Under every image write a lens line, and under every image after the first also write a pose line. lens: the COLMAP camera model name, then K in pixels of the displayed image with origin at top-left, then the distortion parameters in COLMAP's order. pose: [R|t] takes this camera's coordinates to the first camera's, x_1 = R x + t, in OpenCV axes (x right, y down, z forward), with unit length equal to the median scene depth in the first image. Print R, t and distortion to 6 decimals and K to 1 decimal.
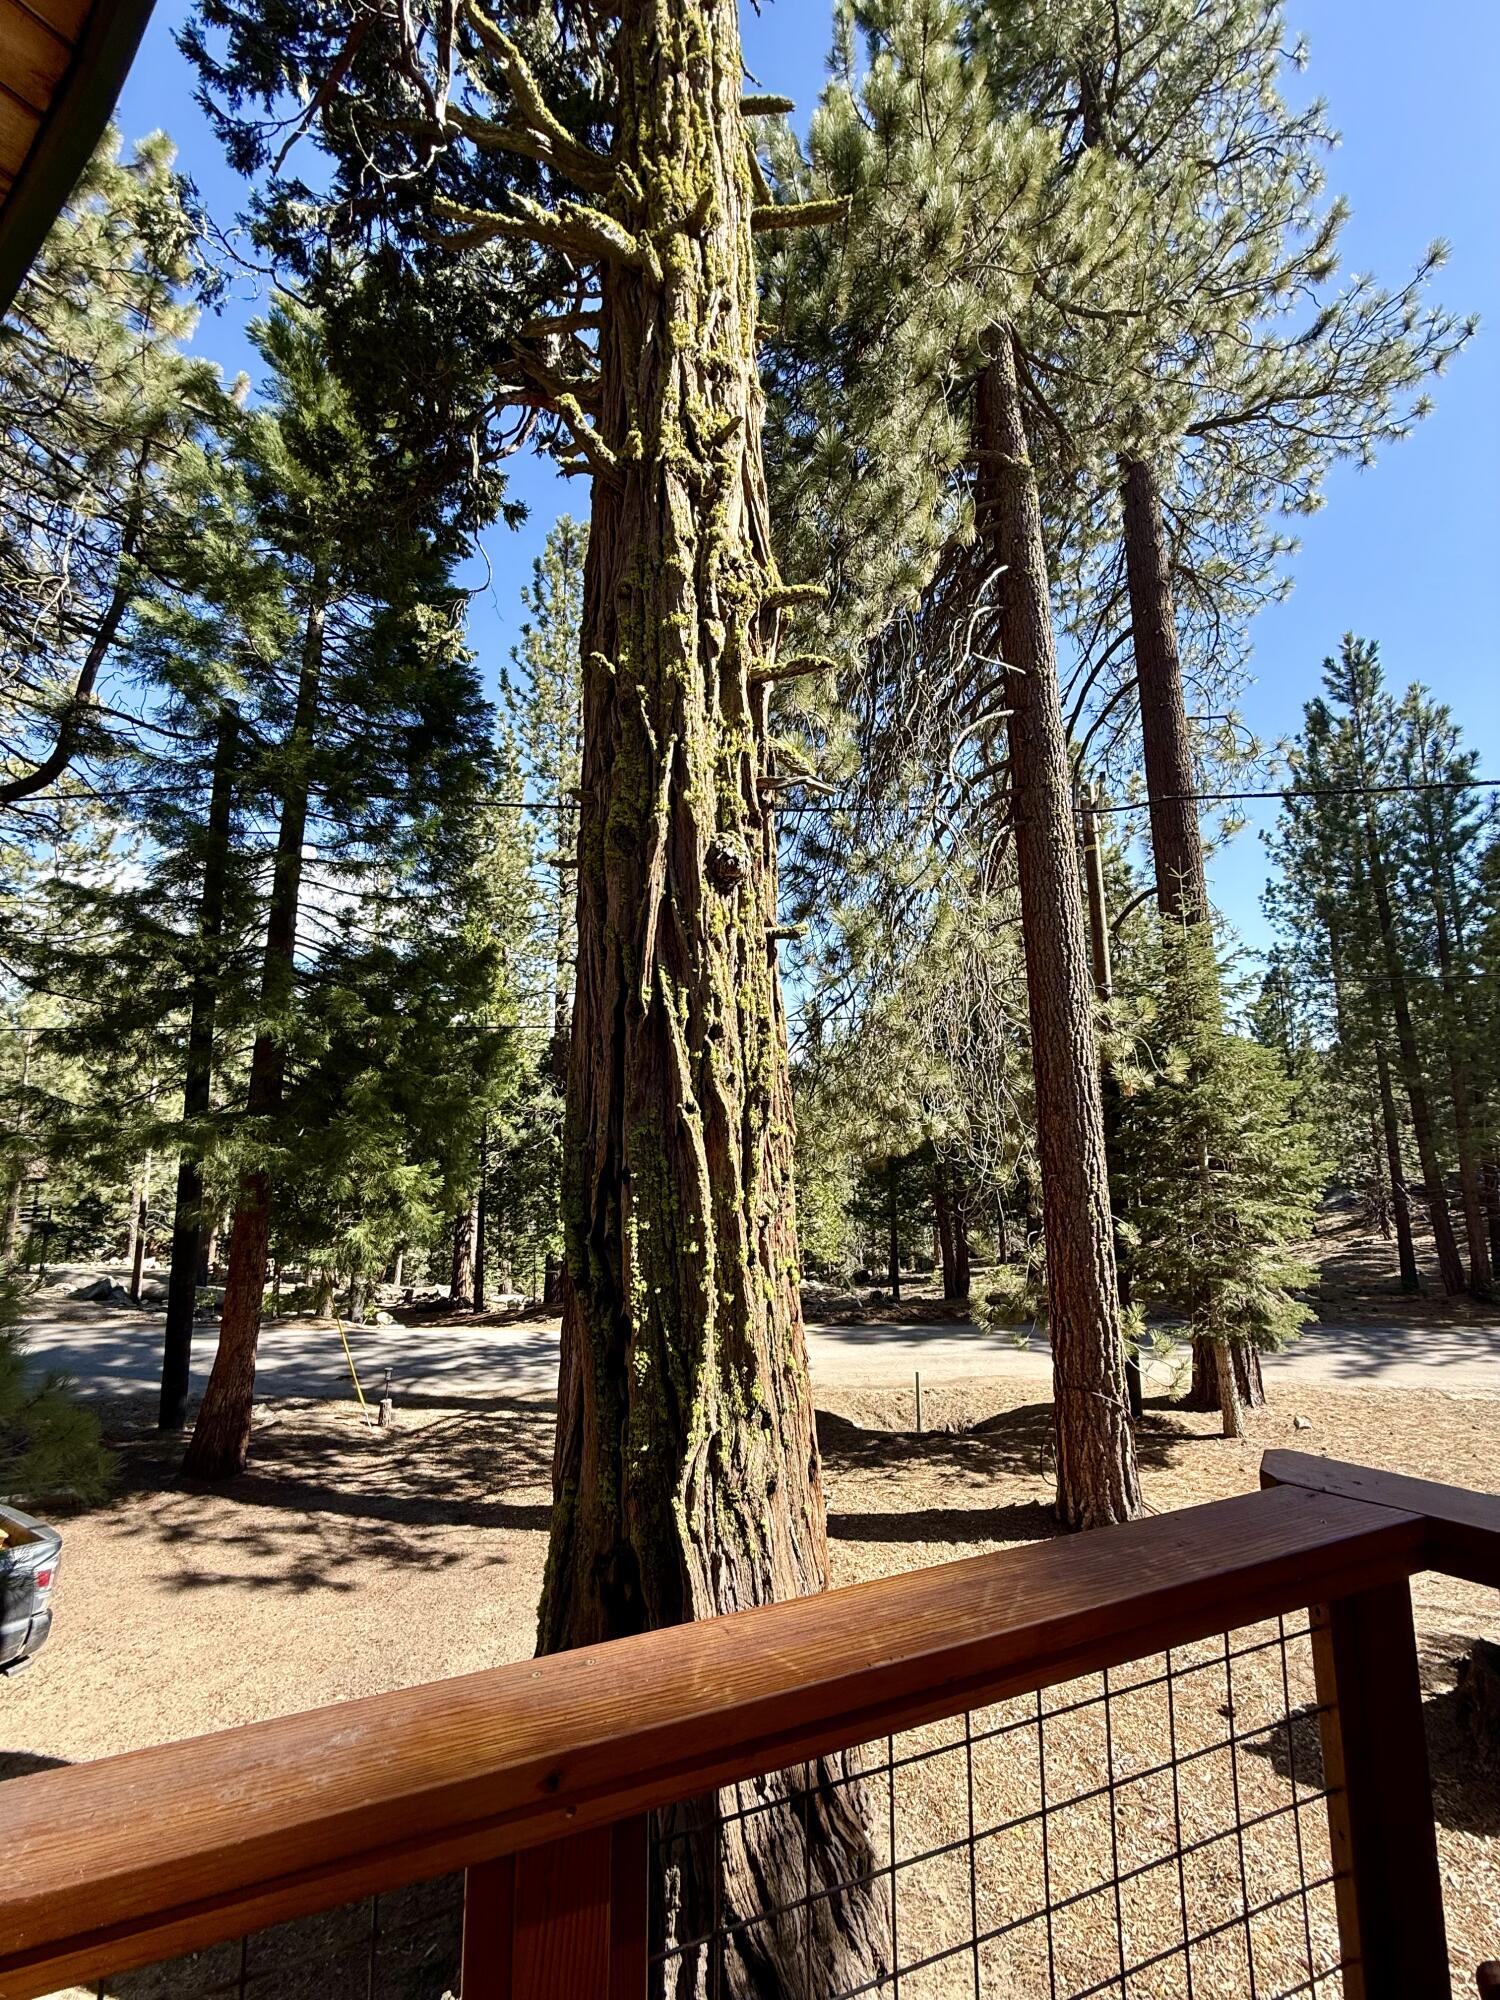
lens RADIAL K [[795.8, 0, 746.8], [0, 795.8, 993.8], [0, 0, 1]] dist [0.003099, 0.000269]
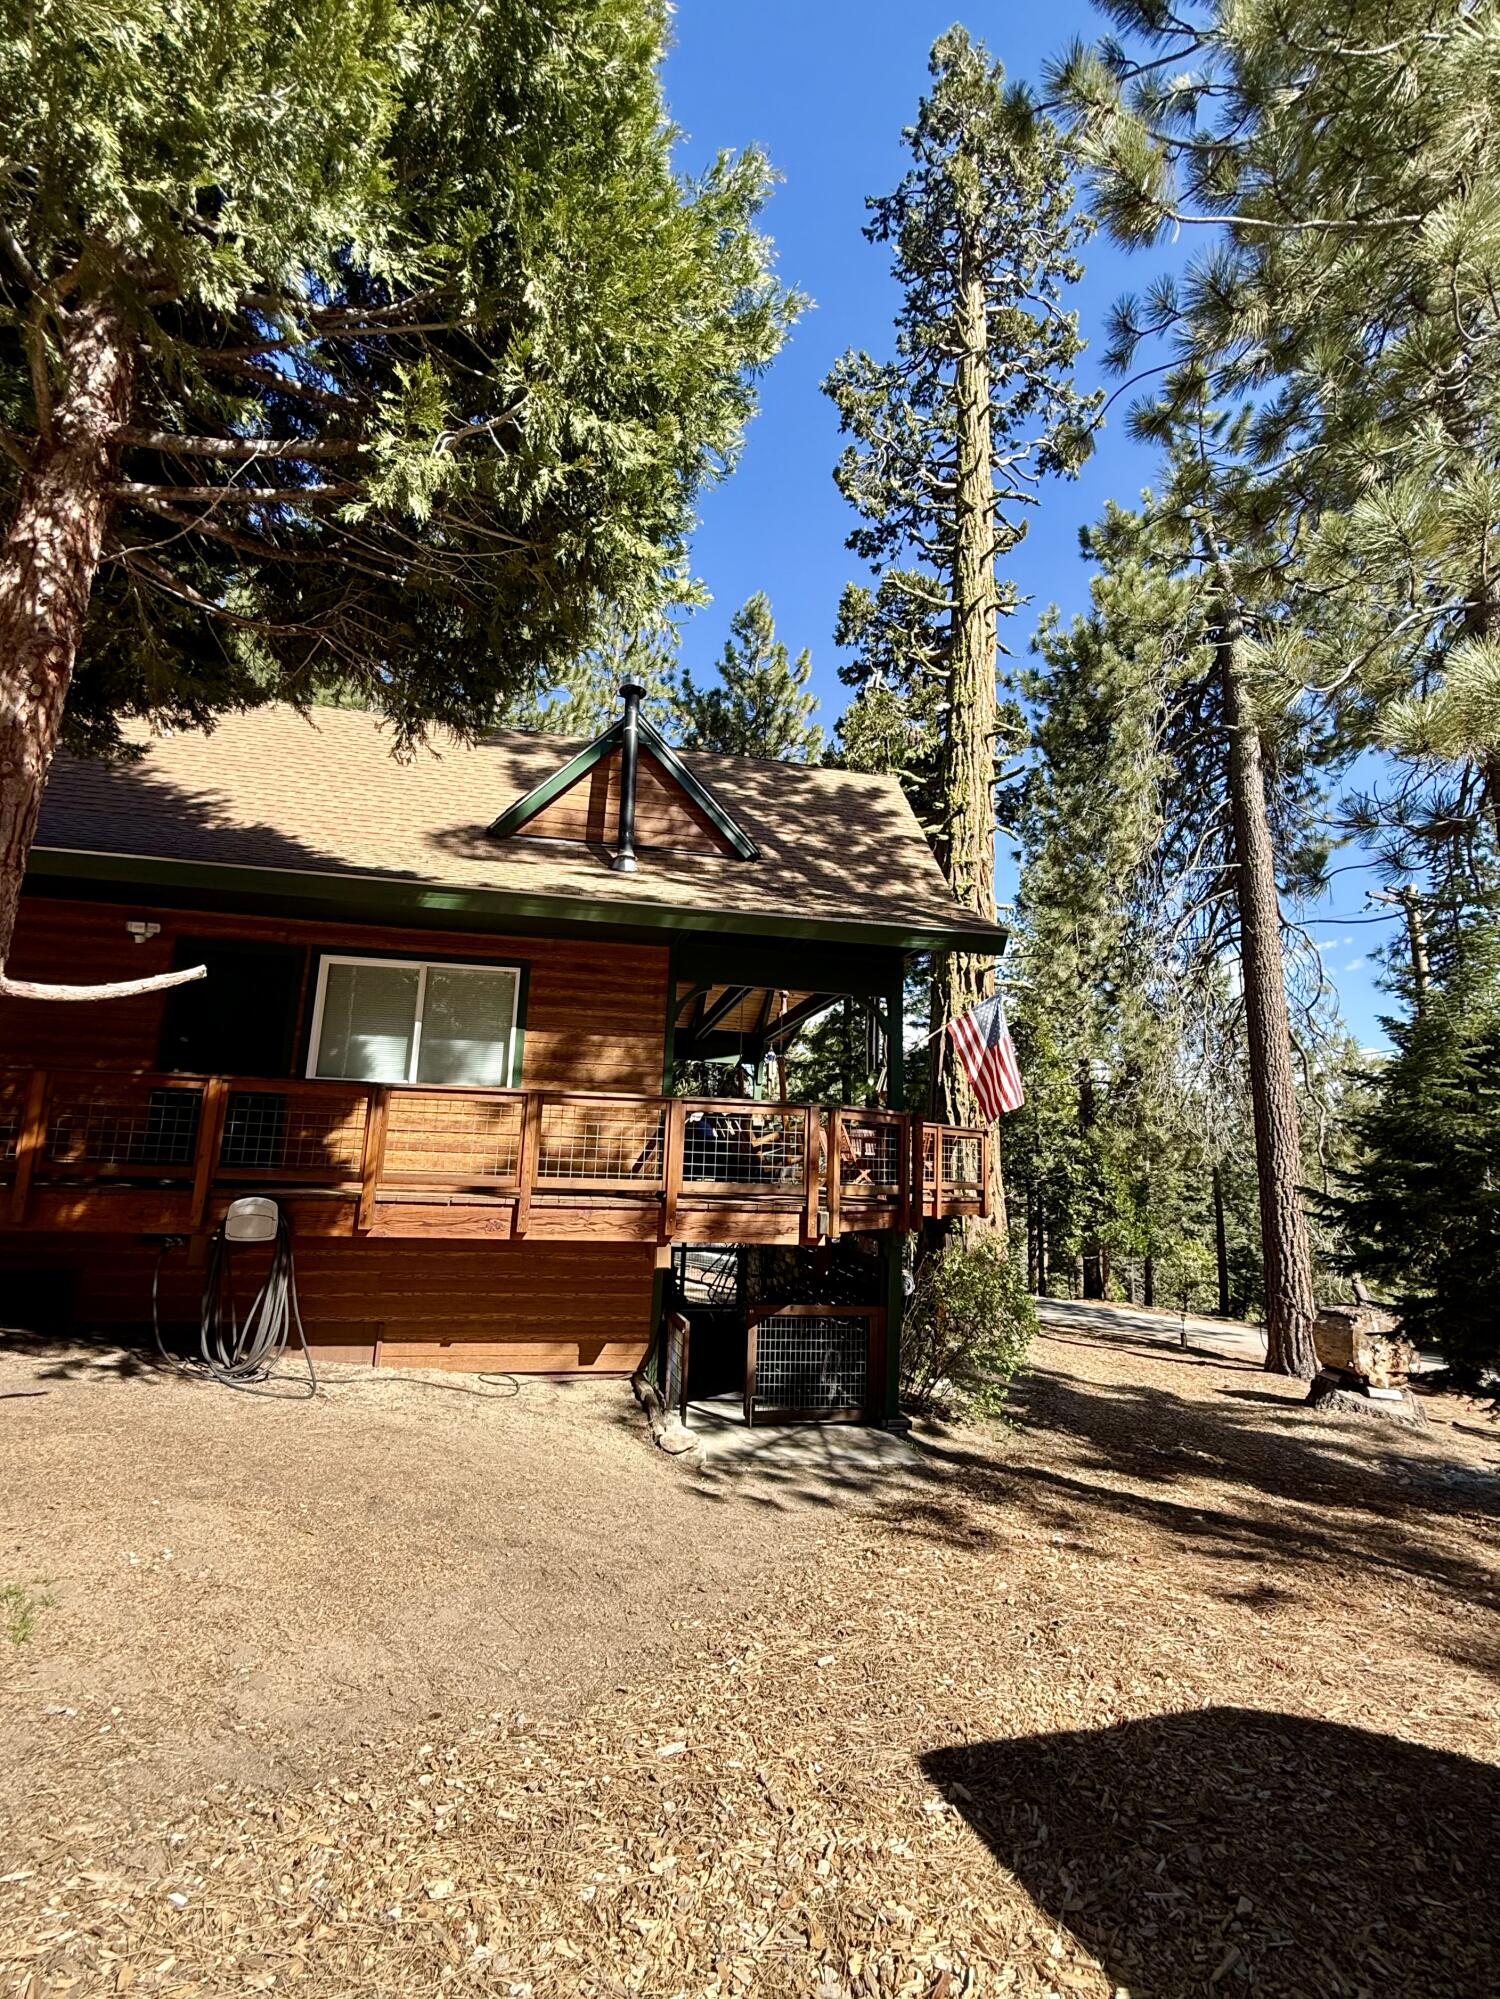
lens RADIAL K [[850.0, 0, 750.7], [0, 850.0, 993.9], [0, 0, 1]] dist [-0.000274, -0.000102]
pose [[0.743537, -0.092197, -0.662308, 1.582249], [0.050435, 0.995360, -0.081939, -0.100035], [0.666790, 0.027521, 0.744737, -2.098301]]
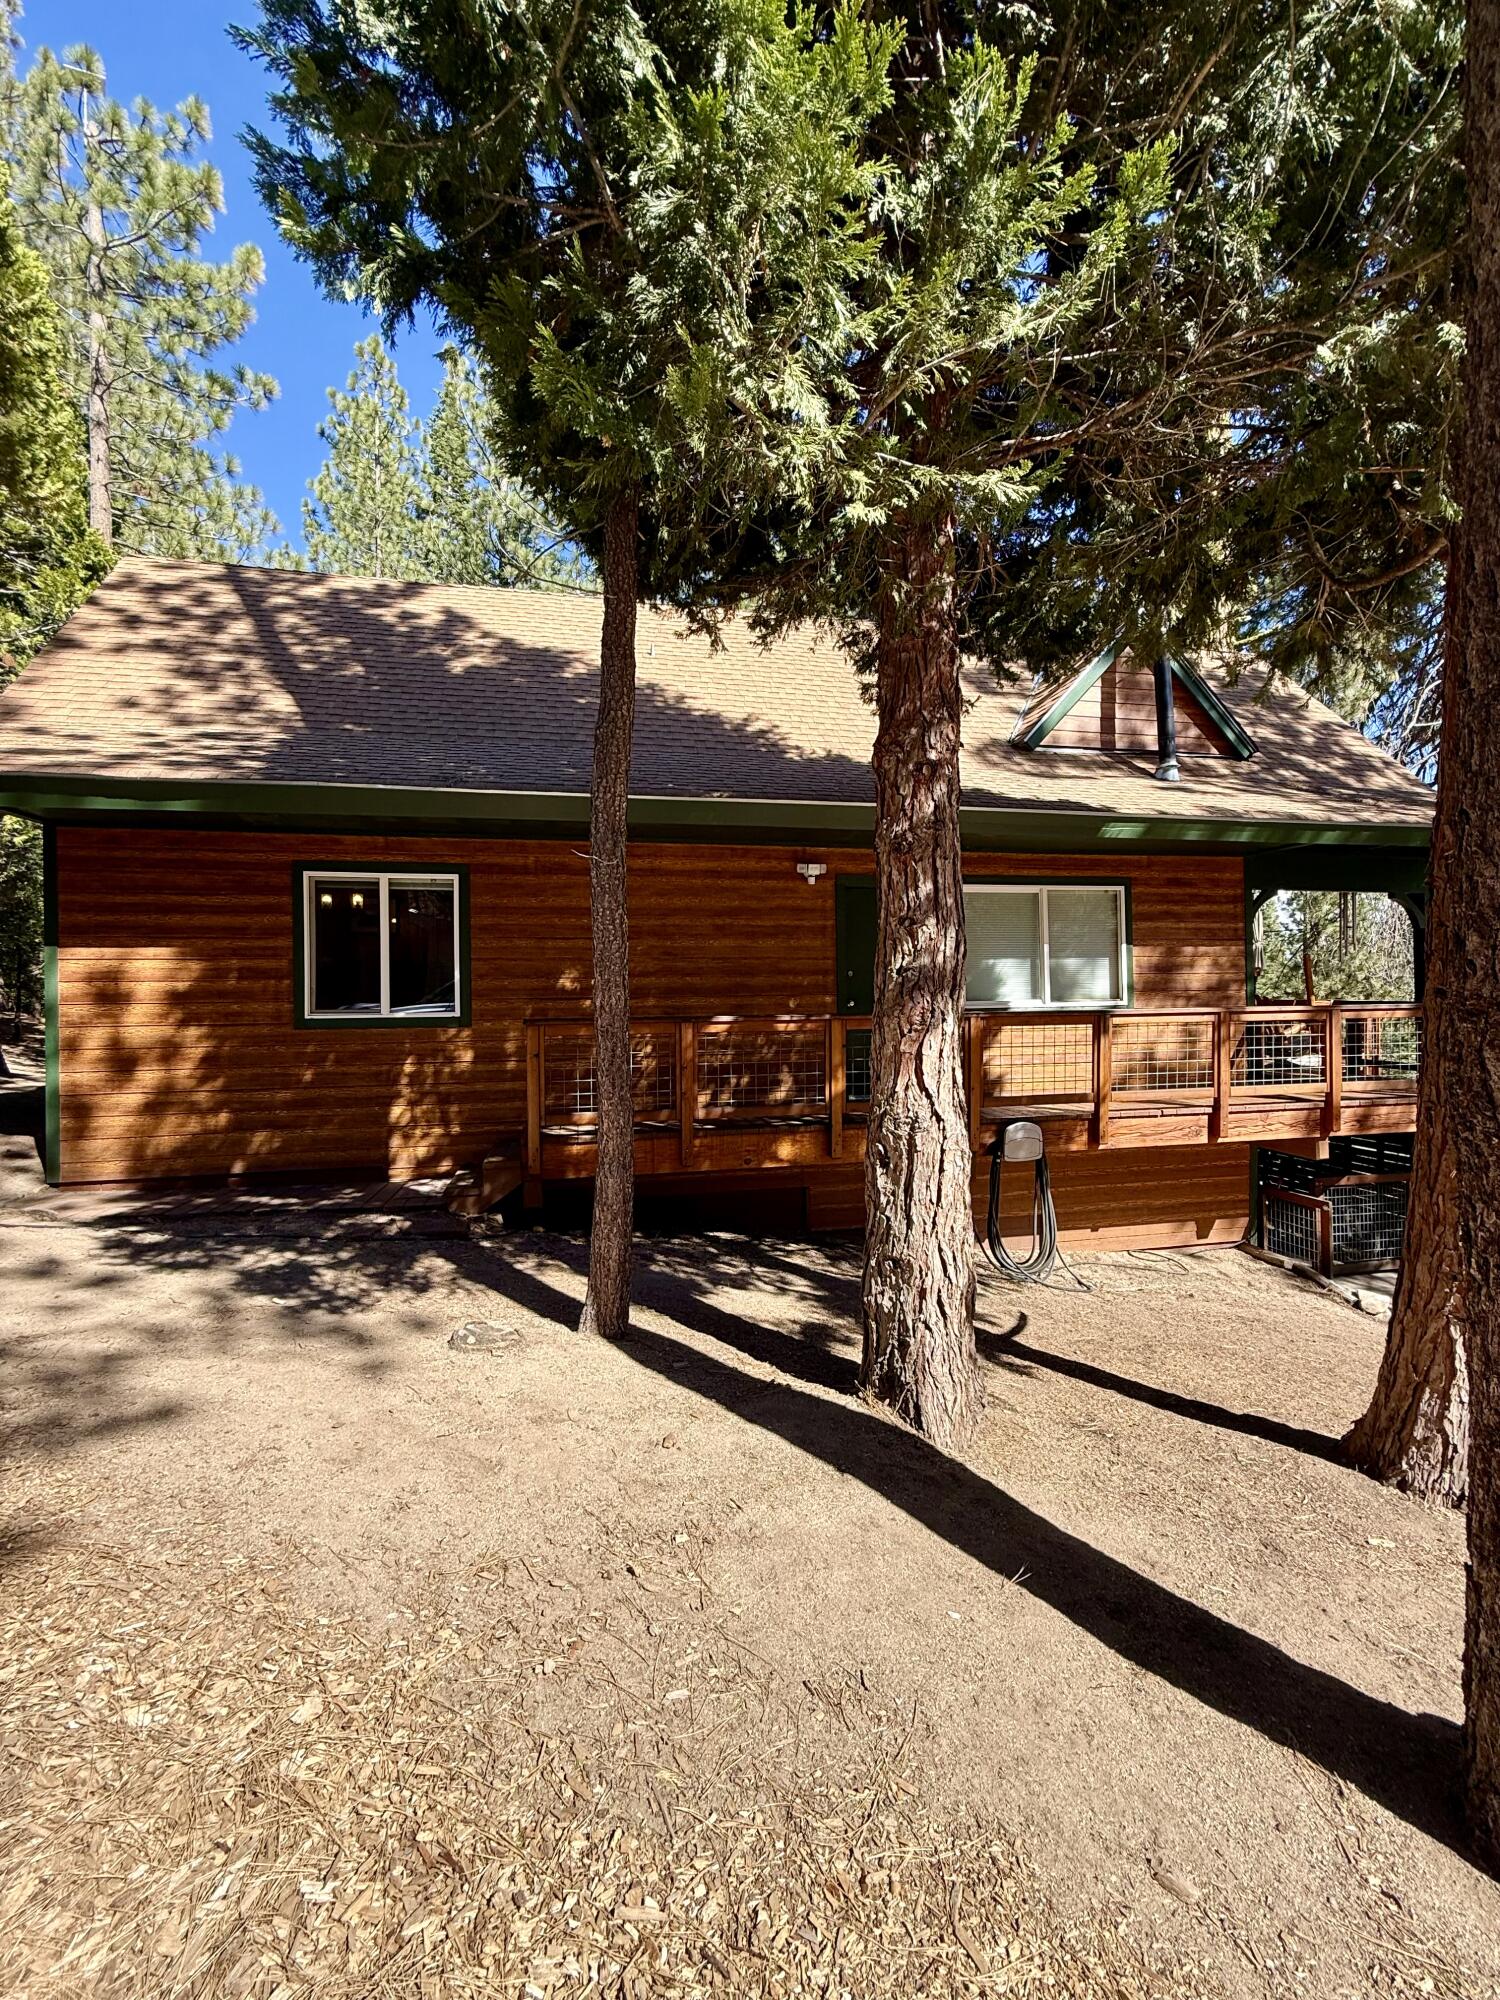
lens RADIAL K [[795.8, 0, 761.7], [0, 795.8, 998.7], [0, 0, 1]] dist [0.003099, 0.000269]
pose [[0.755849, -0.006486, -0.654714, 0.718140], [0.098980, 0.989591, 0.104465, -0.310138], [0.647221, -0.143763, 0.748623, -2.833348]]
